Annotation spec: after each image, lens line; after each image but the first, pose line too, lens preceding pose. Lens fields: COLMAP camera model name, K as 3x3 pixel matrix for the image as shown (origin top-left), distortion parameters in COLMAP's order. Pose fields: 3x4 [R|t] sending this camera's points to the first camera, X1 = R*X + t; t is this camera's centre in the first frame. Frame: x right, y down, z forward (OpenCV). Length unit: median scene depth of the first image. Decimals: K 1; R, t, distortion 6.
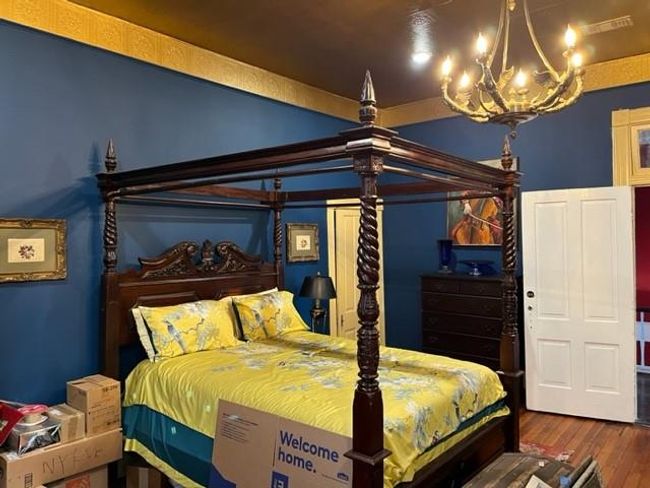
lens RADIAL K [[488.4, 0, 325.2], [0, 488.4, 241.2], [0, 0, 1]] dist [0.036542, -0.063622]
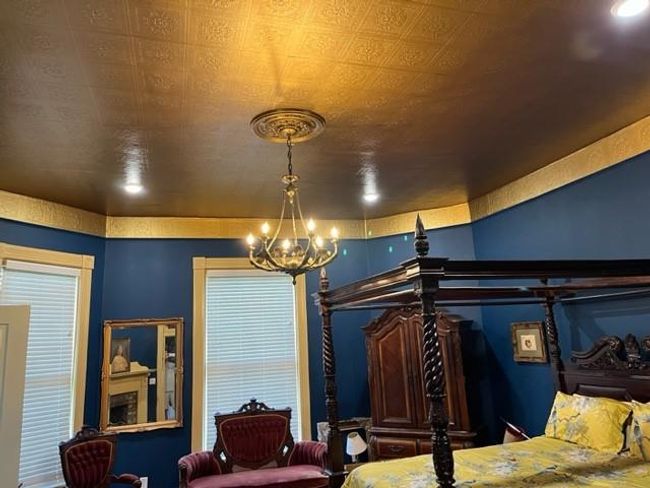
lens RADIAL K [[488.4, 0, 324.7], [0, 488.4, 243.6], [0, 0, 1]] dist [0.036542, -0.063622]
pose [[-0.511201, -0.137988, -0.848312, 1.026883], [0.045536, 0.981293, -0.187059, -0.026377], [0.858254, -0.134253, -0.495355, 1.173655]]
